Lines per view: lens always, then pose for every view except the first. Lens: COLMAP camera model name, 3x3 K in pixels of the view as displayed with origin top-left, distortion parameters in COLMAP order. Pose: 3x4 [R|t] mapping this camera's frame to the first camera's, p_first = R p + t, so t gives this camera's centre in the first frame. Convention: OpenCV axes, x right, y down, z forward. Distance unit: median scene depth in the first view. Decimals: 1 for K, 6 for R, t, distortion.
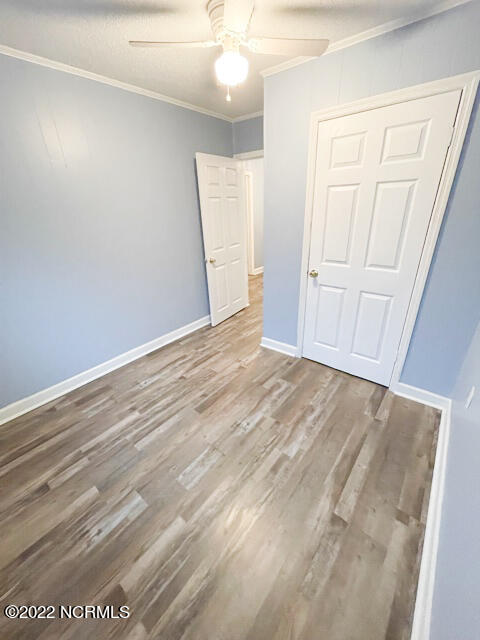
lens RADIAL K [[257.3, 0, 241.2], [0, 257.3, 320.9], [0, 0, 1]] dist [-0.006283, 0.001867]
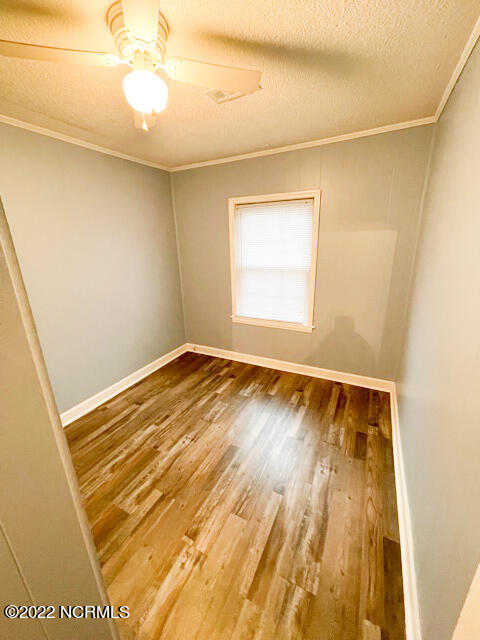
lens RADIAL K [[257.3, 0, 239.1], [0, 257.3, 316.8], [0, 0, 1]] dist [-0.006283, 0.001867]
pose [[-0.976860, 0.122604, -0.175253, -0.076062], [-0.023902, 0.751681, 0.659093, -0.718540], [0.212542, 0.648031, -0.731356, 1.481216]]
